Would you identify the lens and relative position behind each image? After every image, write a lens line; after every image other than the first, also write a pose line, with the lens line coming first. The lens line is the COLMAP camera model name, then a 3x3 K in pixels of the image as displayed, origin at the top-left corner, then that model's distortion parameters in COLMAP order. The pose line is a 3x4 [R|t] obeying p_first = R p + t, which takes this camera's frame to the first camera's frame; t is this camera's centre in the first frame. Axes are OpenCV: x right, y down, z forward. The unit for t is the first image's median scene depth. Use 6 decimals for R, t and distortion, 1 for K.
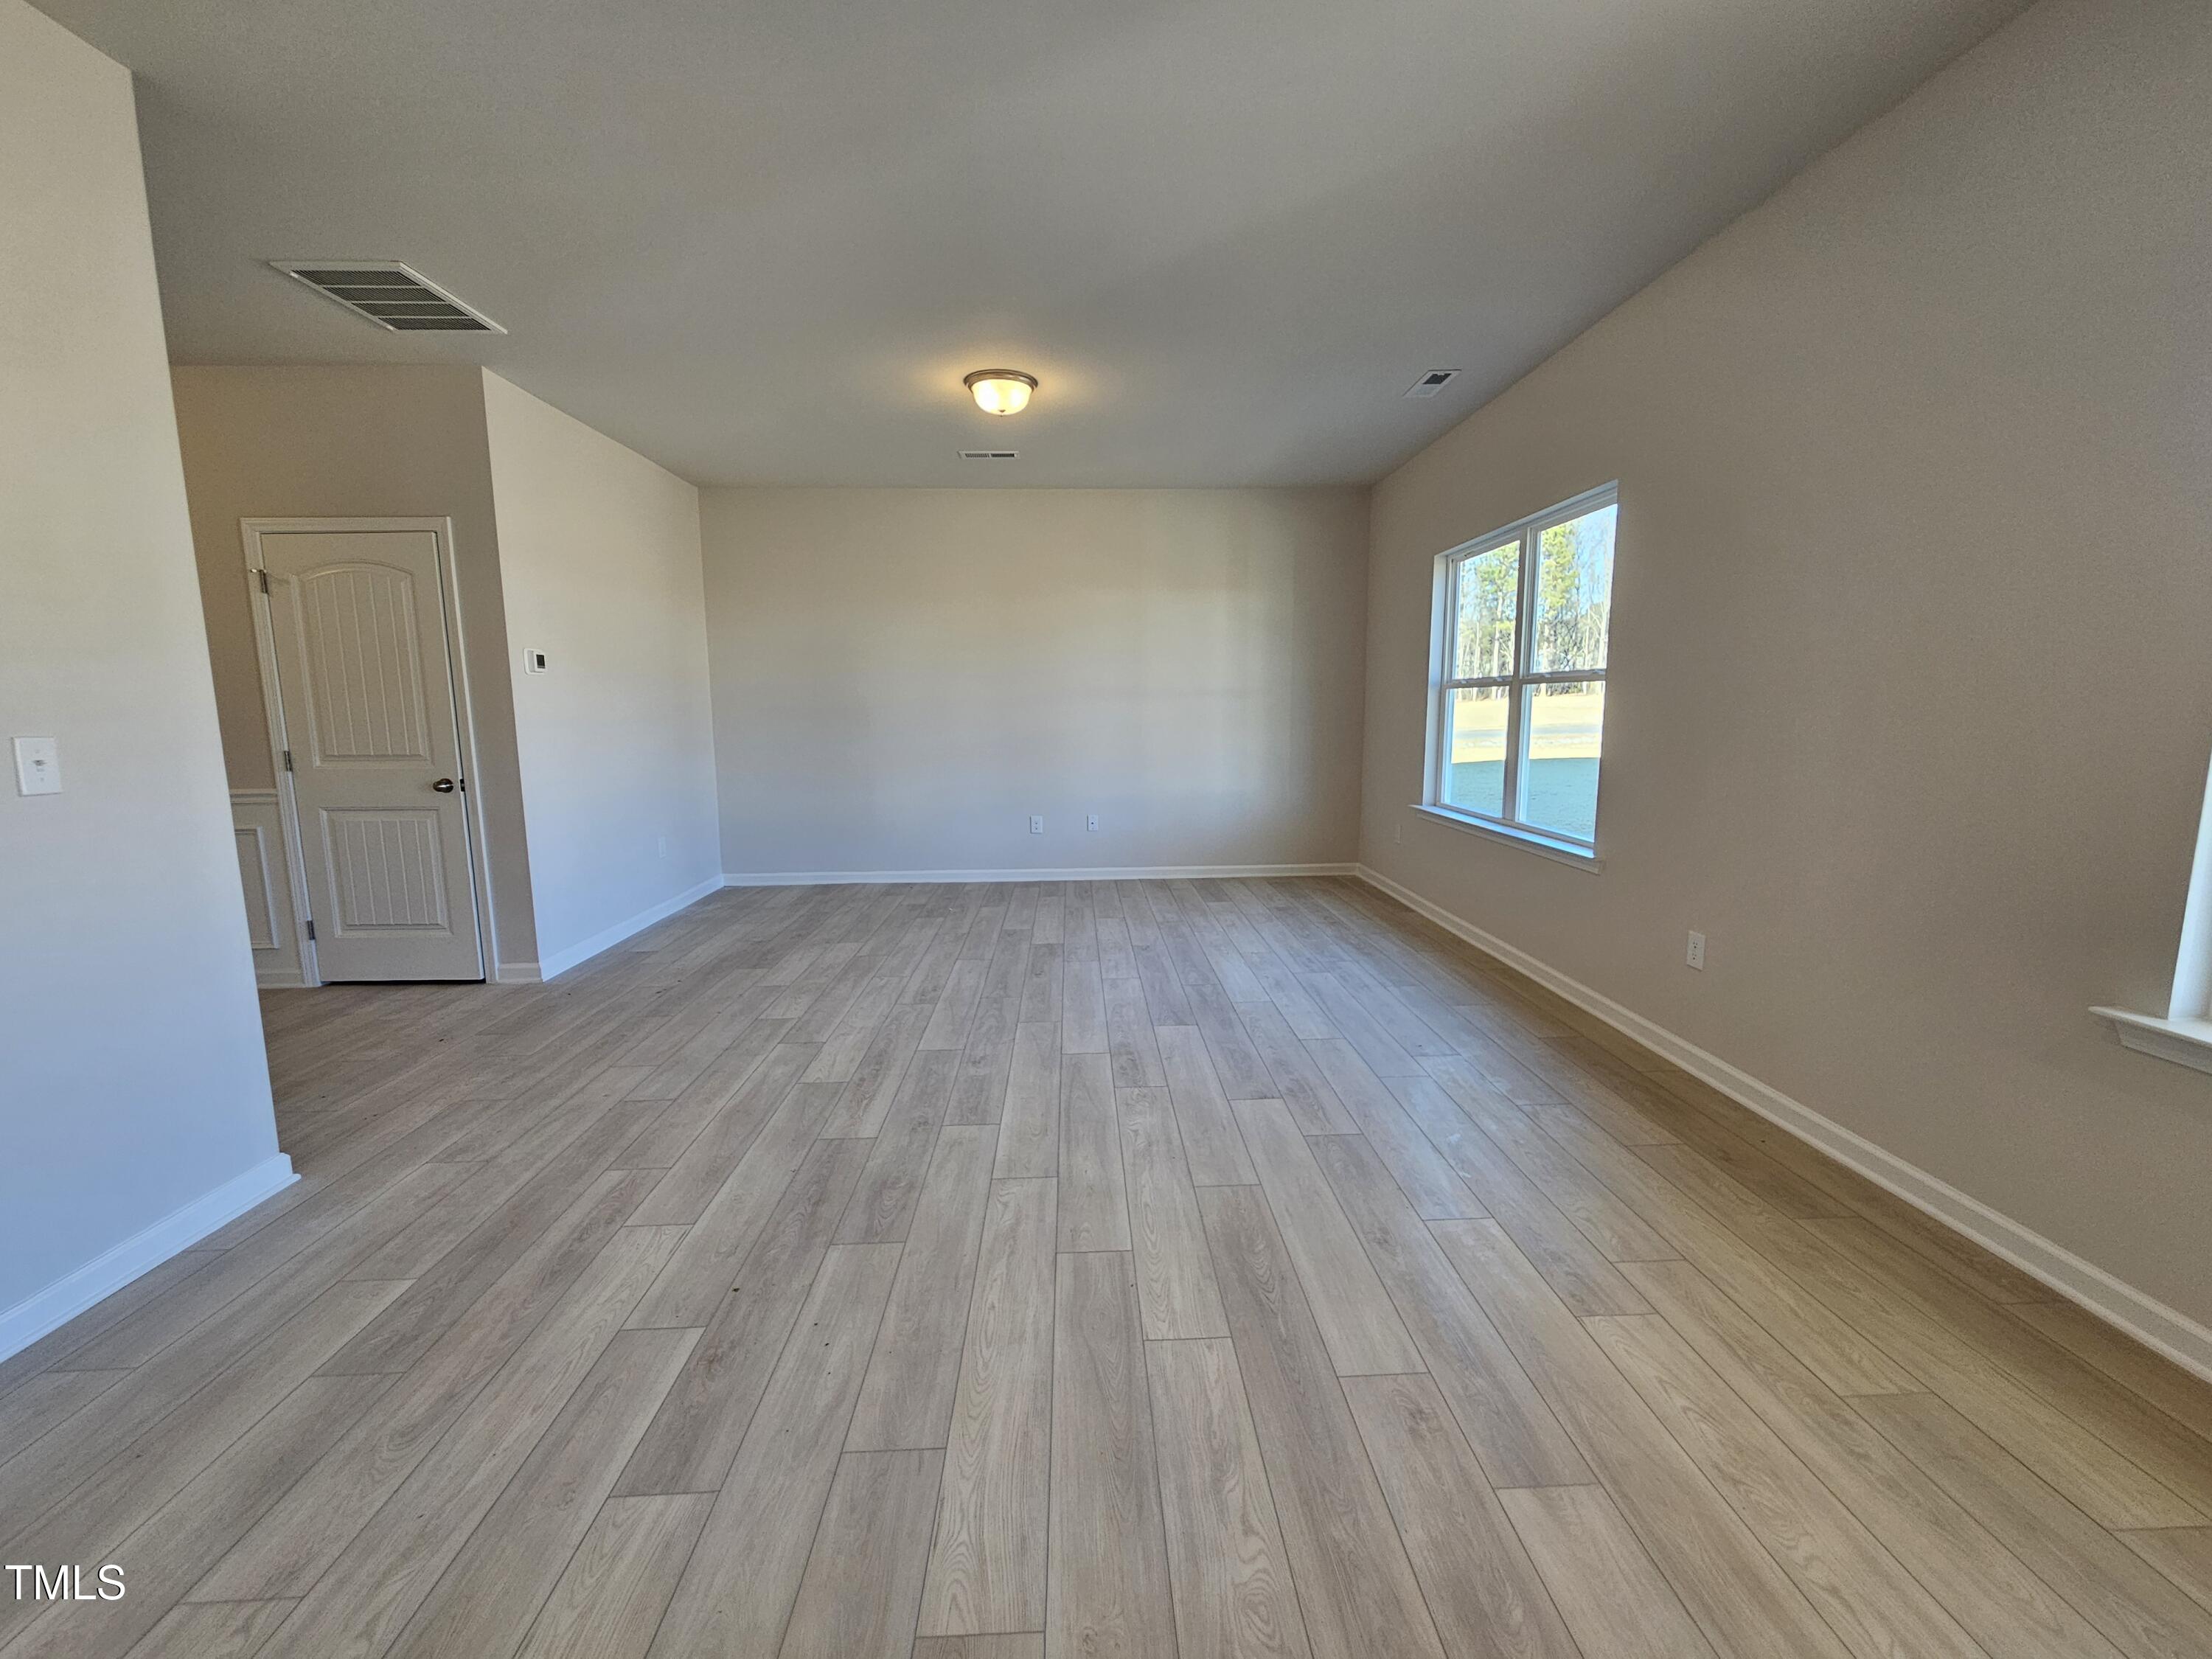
lens RADIAL K [[909.7, 0, 1102.9], [0, 909.7, 829.6], [0, 0, 1]] dist [0.000042, 0.000027]
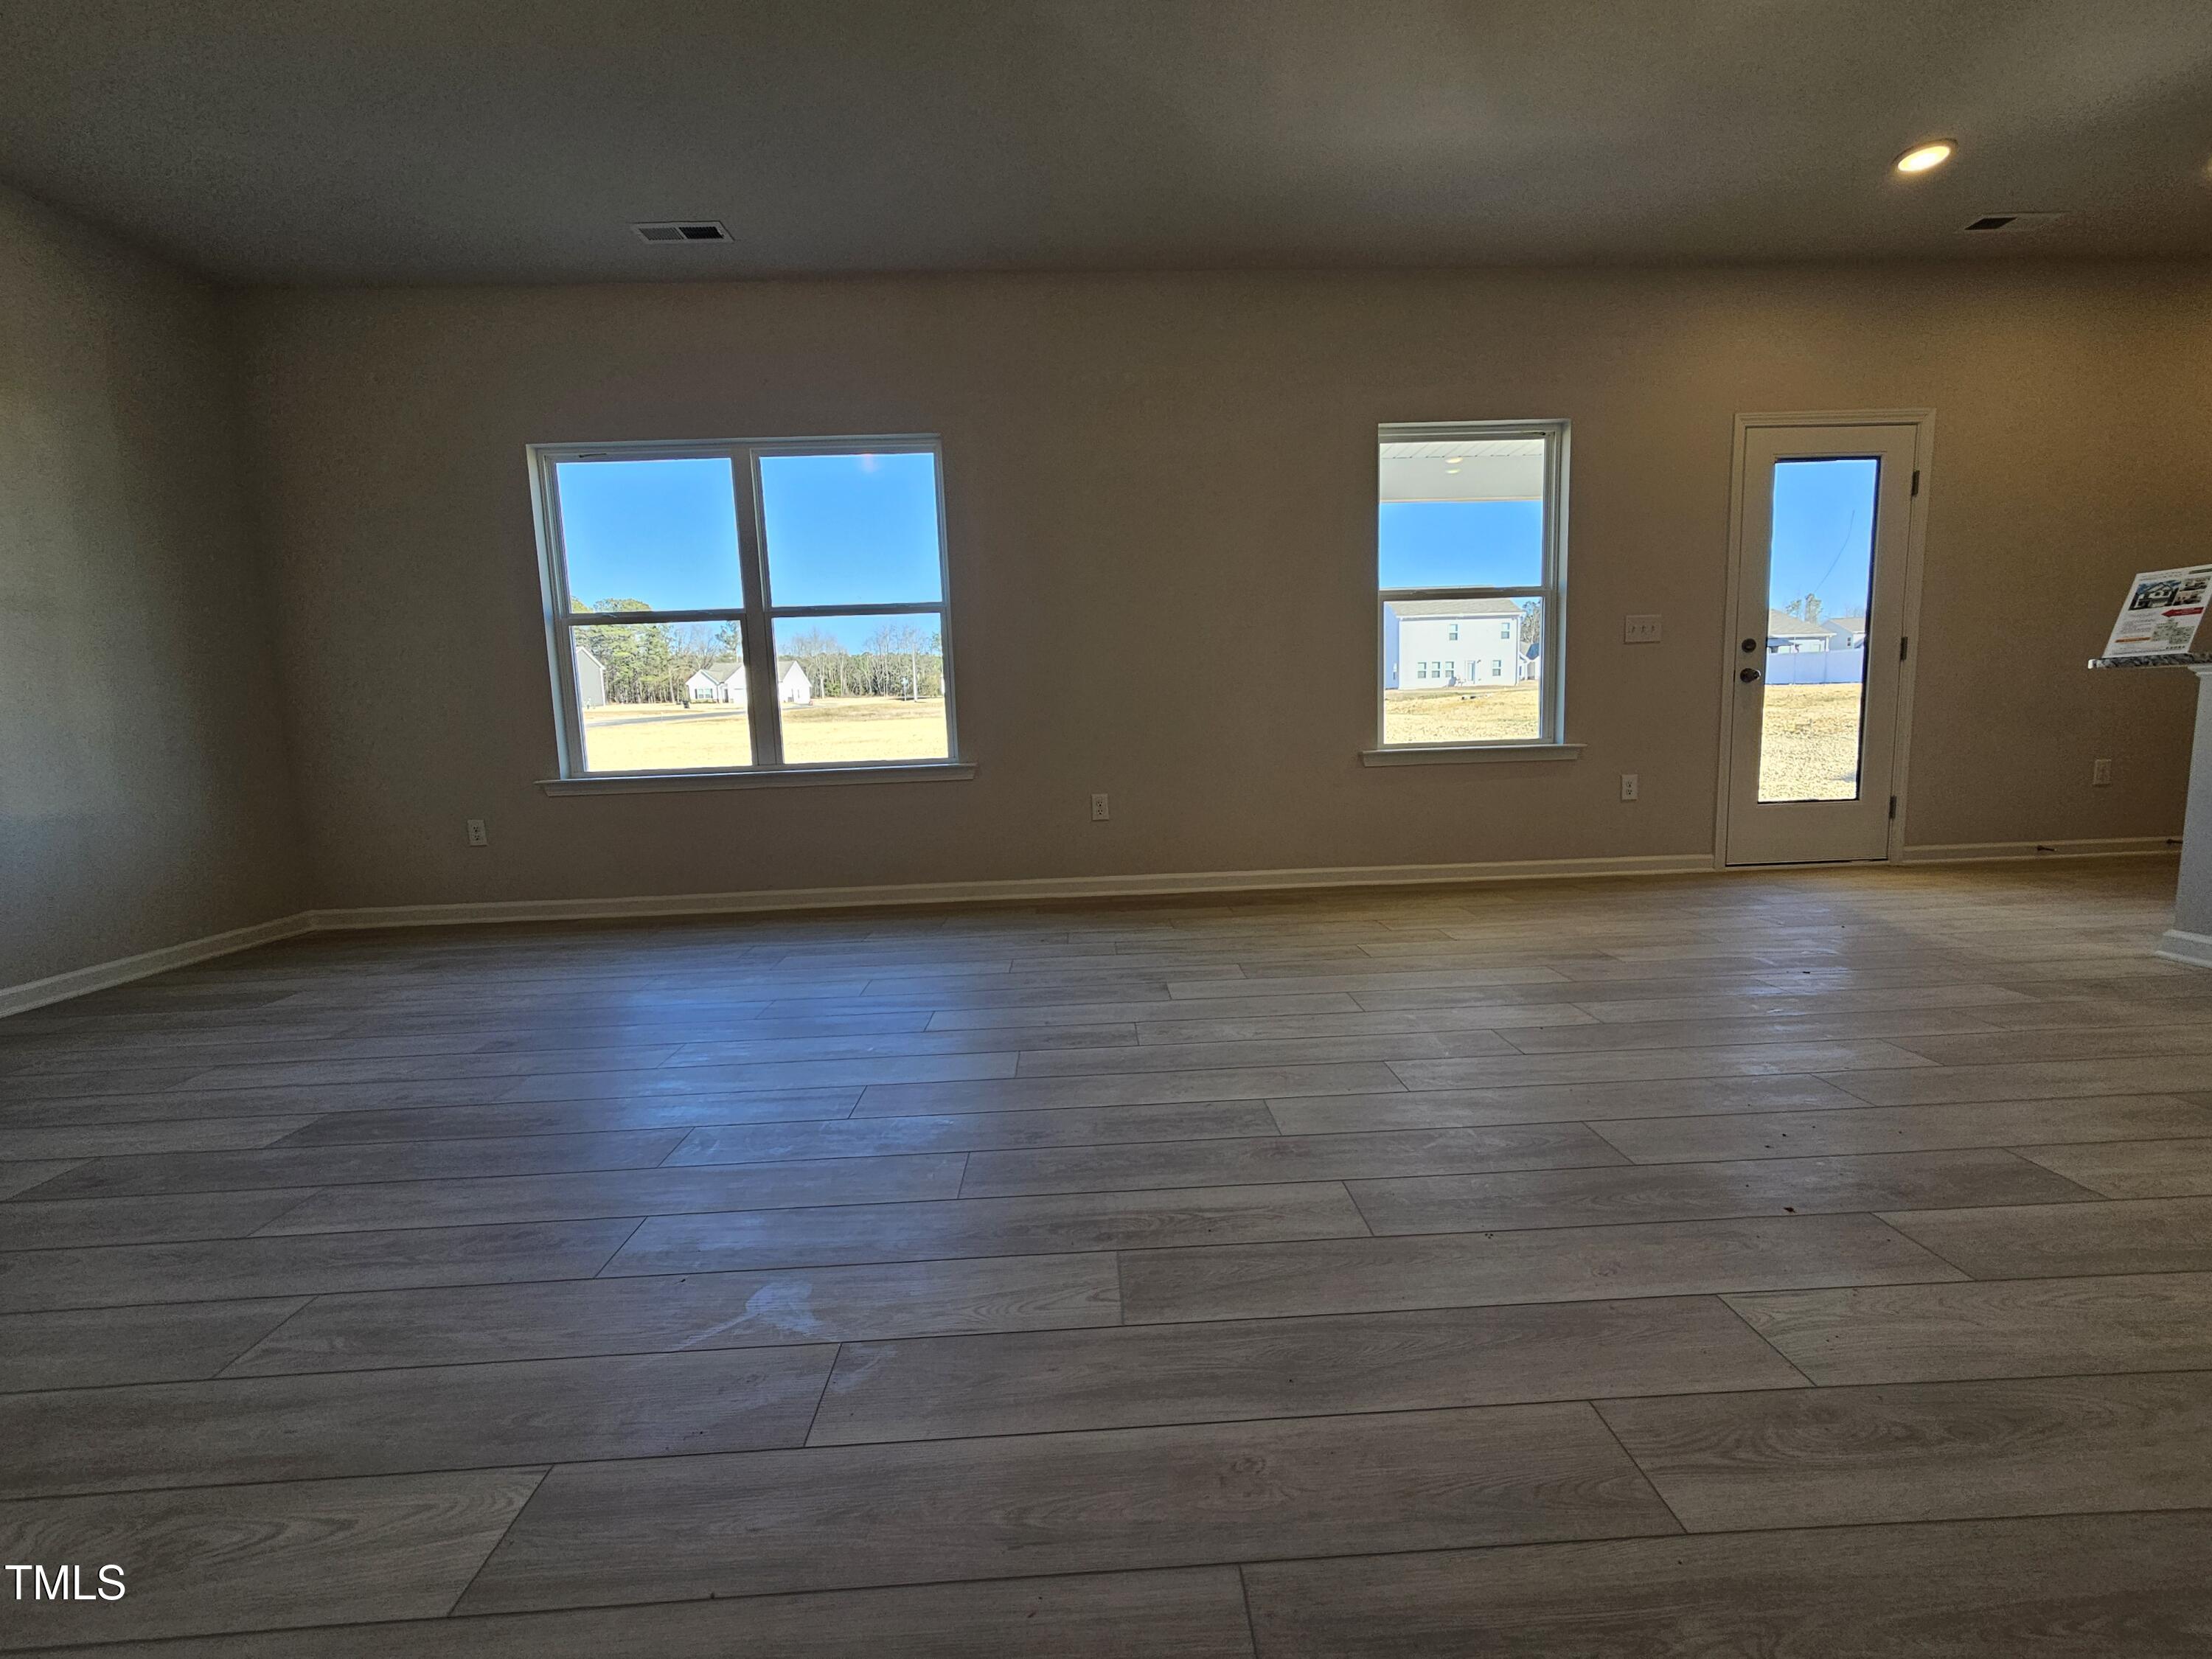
lens RADIAL K [[906.6, 0, 1124.1], [0, 906.6, 827.1], [0, 0, 1]] dist [0.000572, 0.000792]
pose [[-0.007070, -0.110660, 0.993833, -0.558715], [0.170805, 0.979119, 0.110237, 0.013365], [-0.985279, 0.170531, 0.011979, 0.748590]]
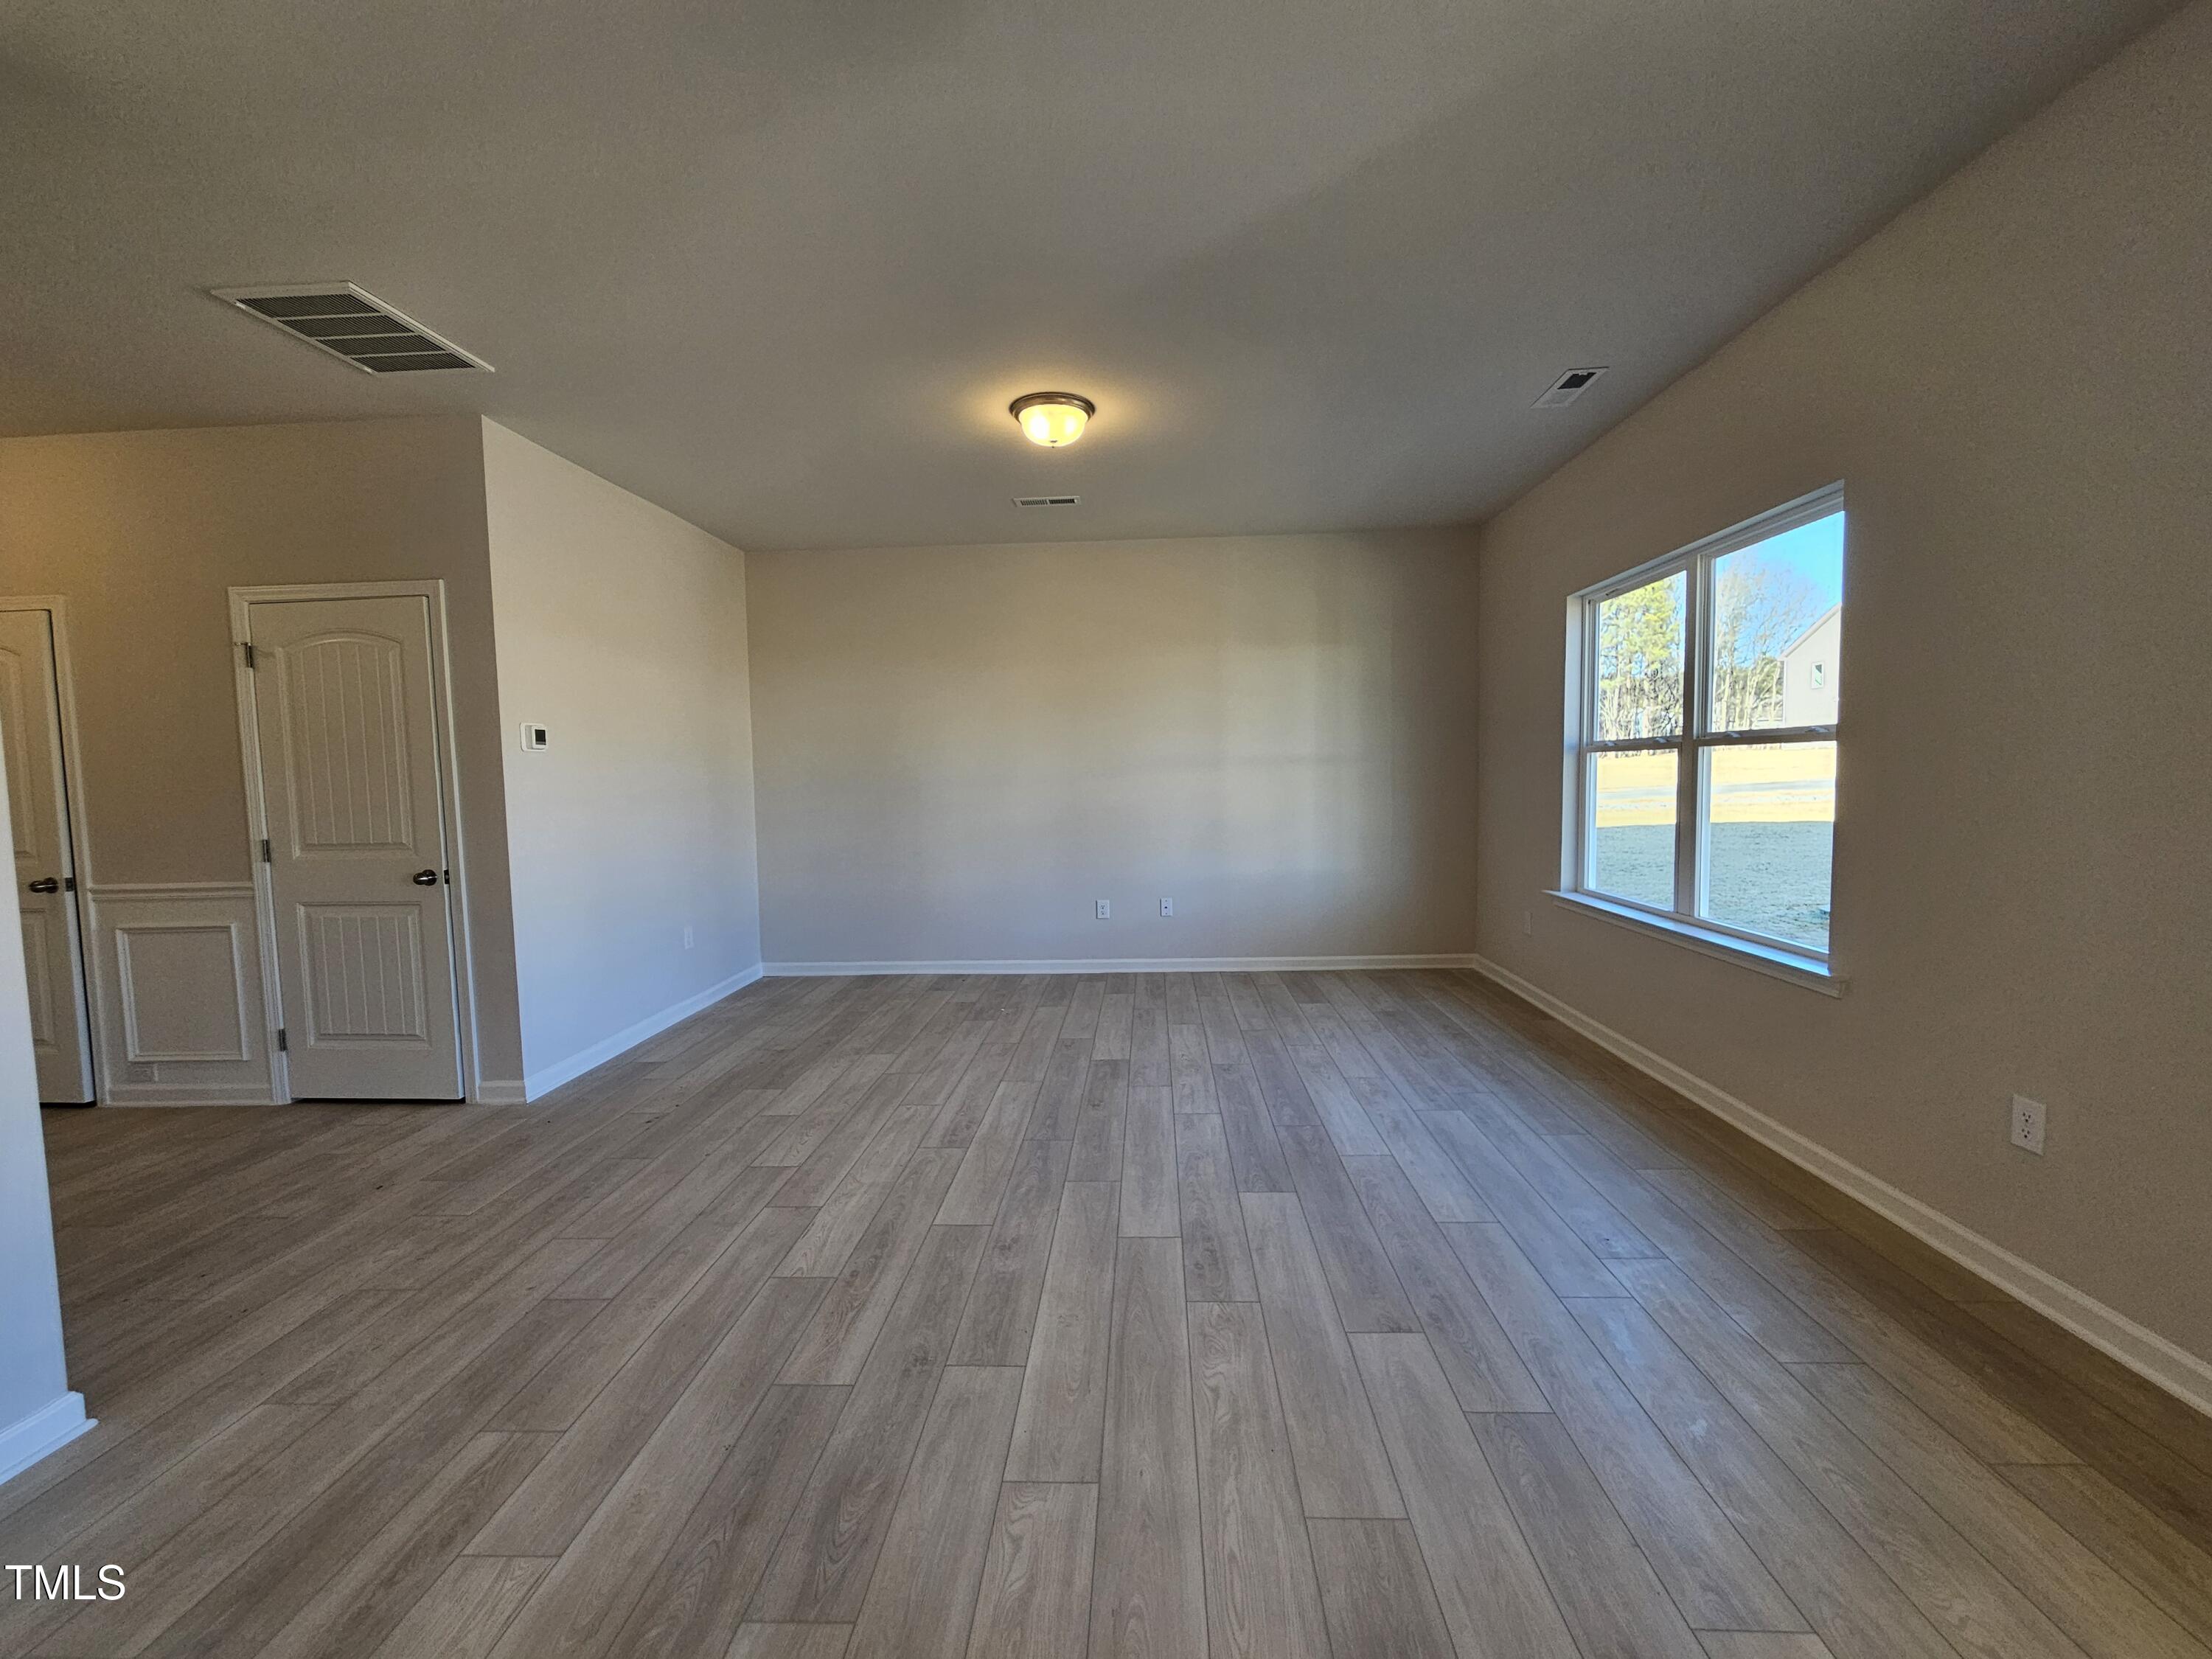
lens RADIAL K [[905.0, 0, 1106.0], [0, 905.0, 829.5], [0, 0, 1]] dist [0.000819, -0.000060]
pose [[0.996327, -0.006657, -0.085370, 0.010116], [0.000594, 0.997486, -0.070859, -0.033915], [0.085627, 0.070548, 0.993826, 0.187115]]
